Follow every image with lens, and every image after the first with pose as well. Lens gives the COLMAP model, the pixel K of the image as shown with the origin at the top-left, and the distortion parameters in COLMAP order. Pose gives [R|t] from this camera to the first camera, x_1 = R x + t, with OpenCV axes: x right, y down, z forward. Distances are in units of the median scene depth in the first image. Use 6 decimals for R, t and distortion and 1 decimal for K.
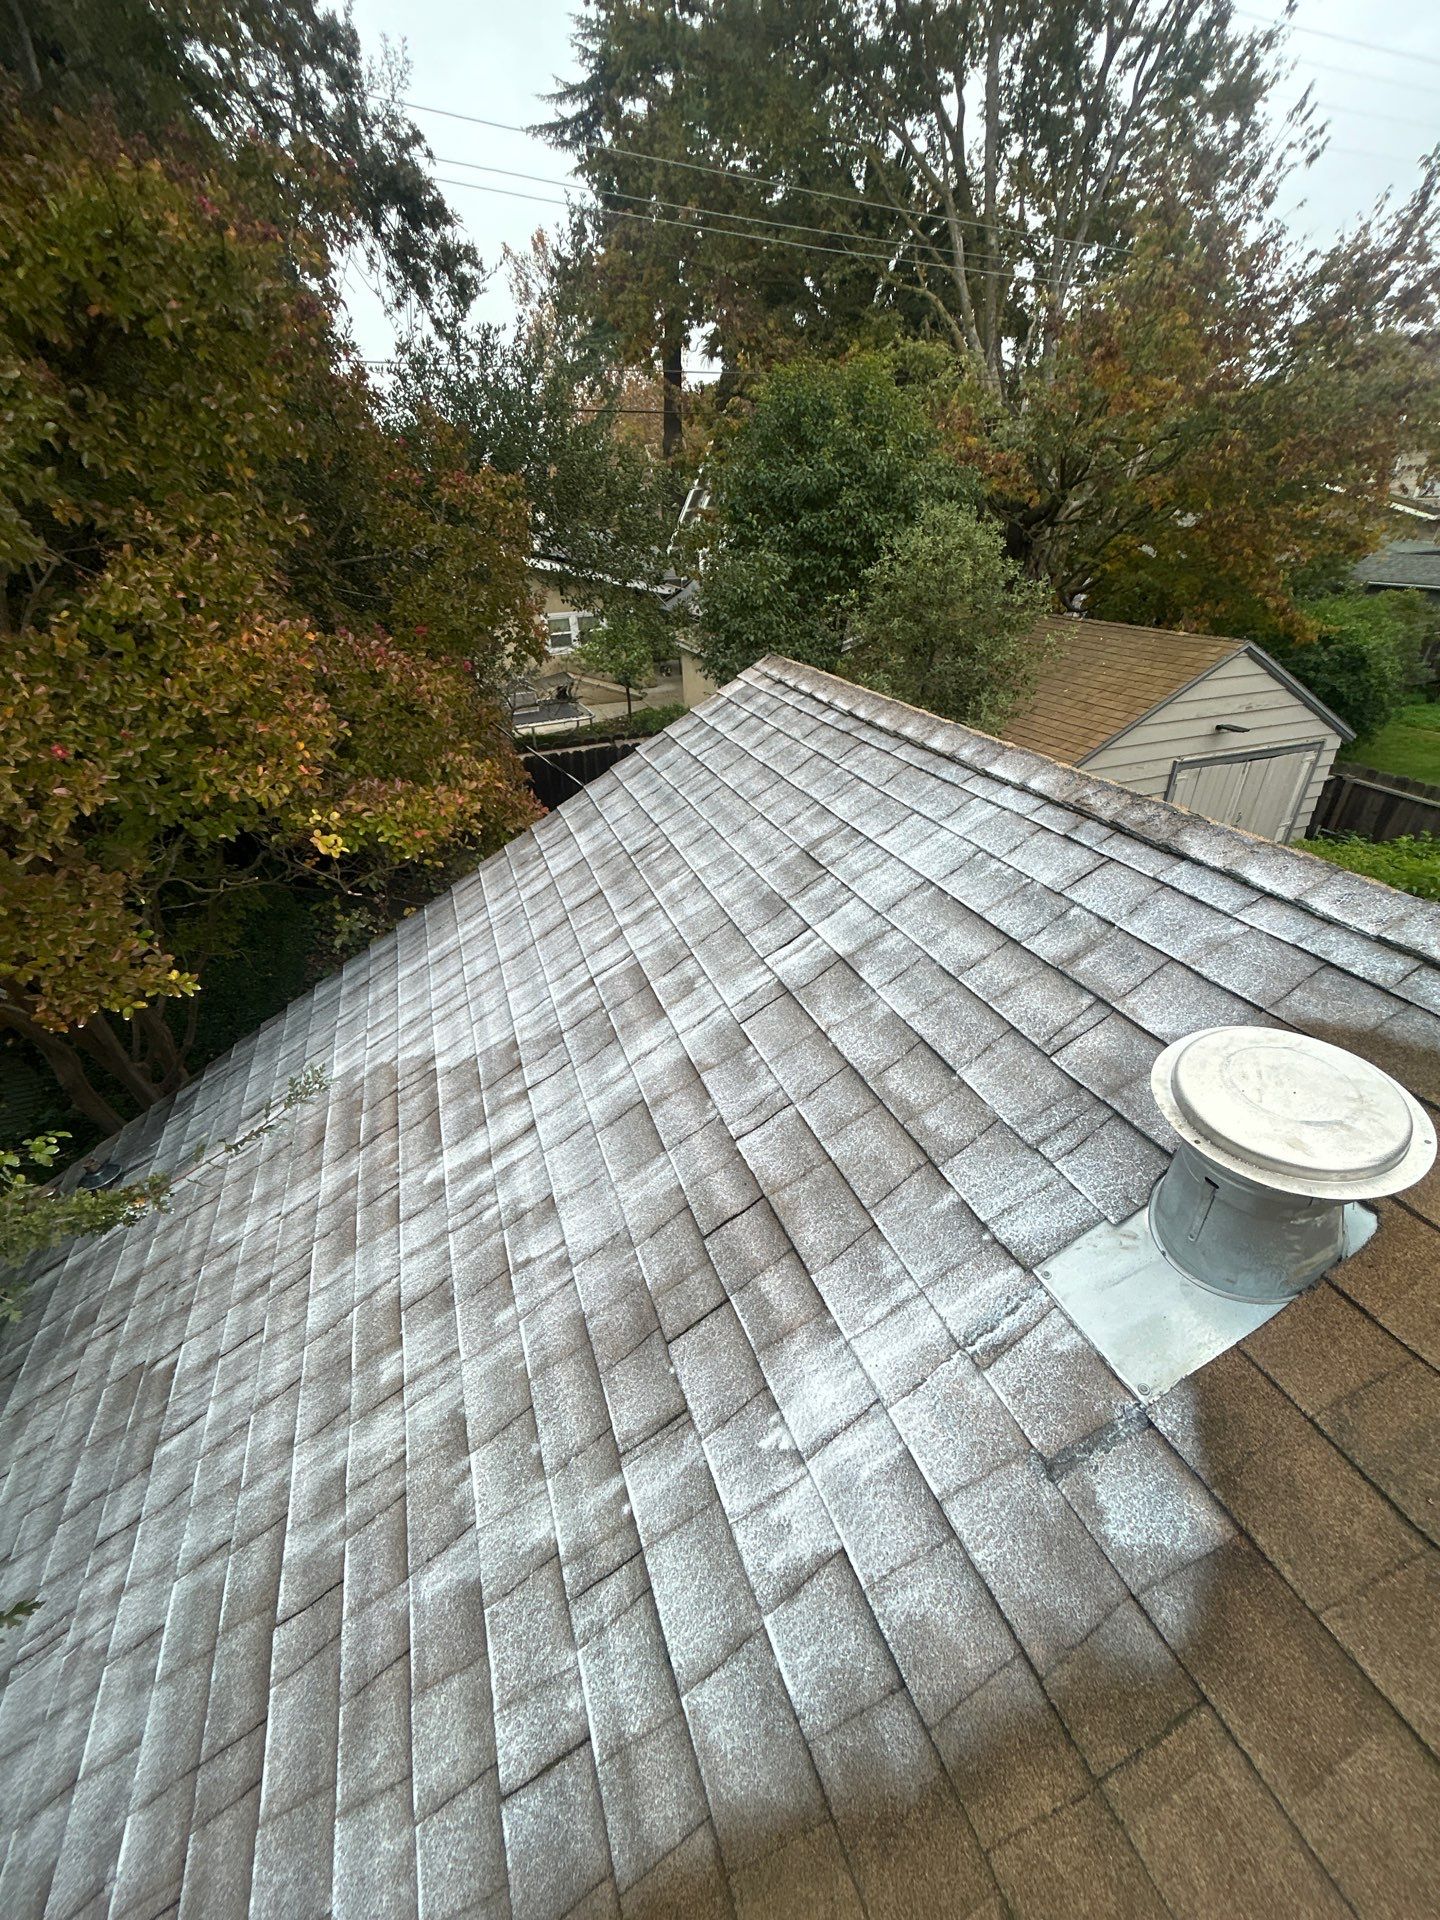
lens RADIAL K [[769.3, 0, 725.3], [0, 769.3, 960.8], [0, 0, 1]] dist [0.001106, -0.000947]
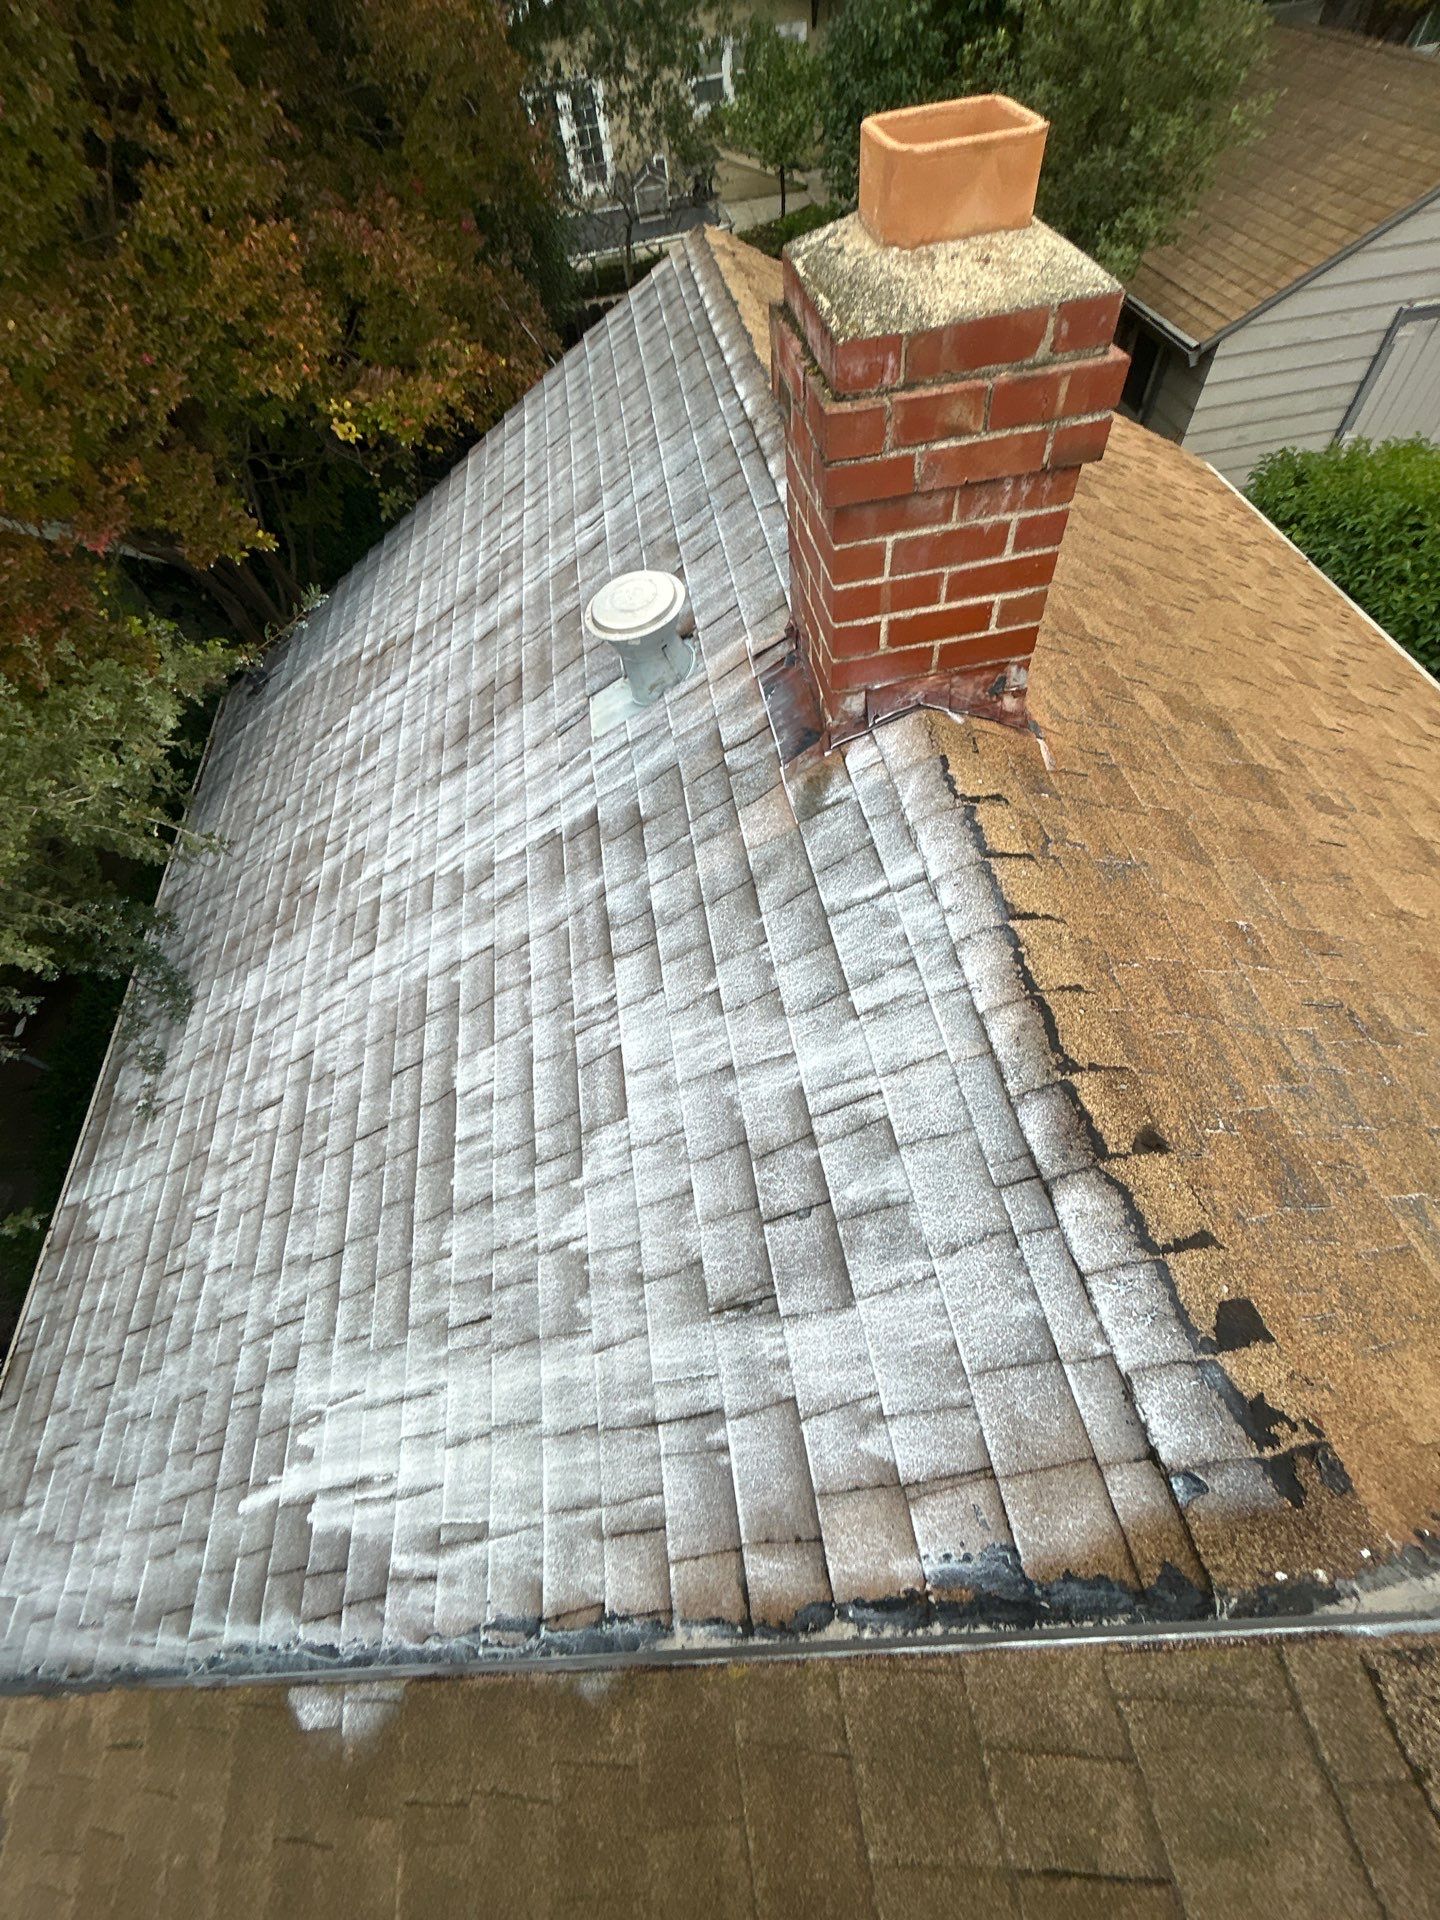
lens RADIAL K [[769.3, 0, 726.8], [0, 769.3, 962.8], [0, 0, 1]] dist [0.001106, -0.000947]
pose [[0.975141, 0.143825, -0.168566, 0.487397], [-0.050999, 0.885978, 0.460915, 0.018787], [0.215637, -0.440860, 0.871288, -0.433690]]
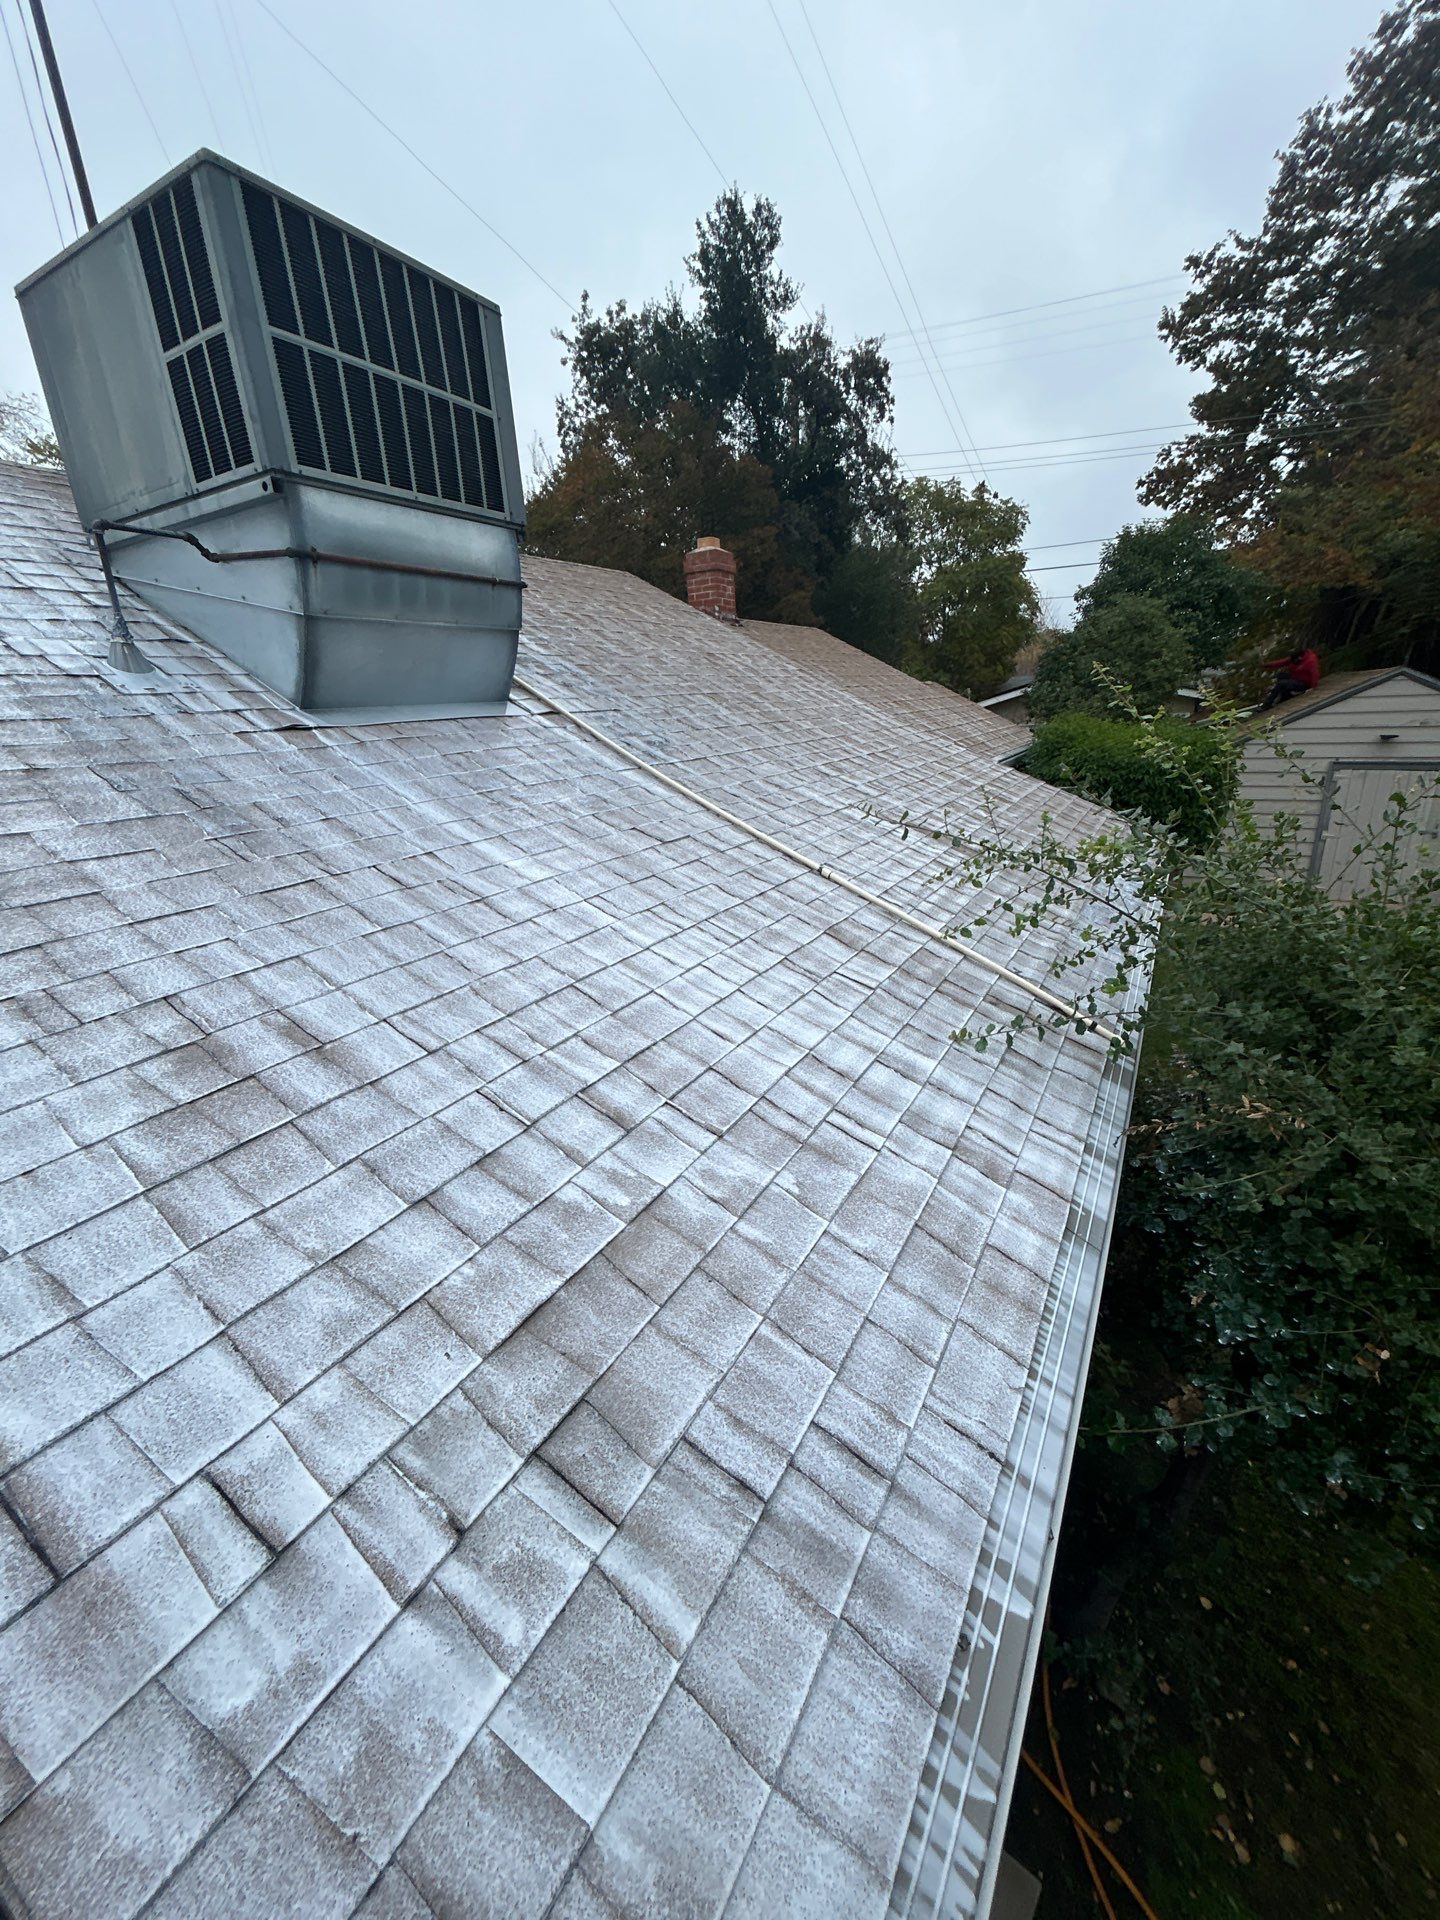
lens RADIAL K [[769.3, 0, 725.0], [0, 769.3, 962.9], [0, 0, 1]] dist [0.001106, -0.000947]
pose [[0.625850, 0.244320, -0.740688, 3.346815], [-0.370612, 0.928763, -0.006794, 1.475000], [0.686264, 0.278760, 0.671814, -1.548435]]
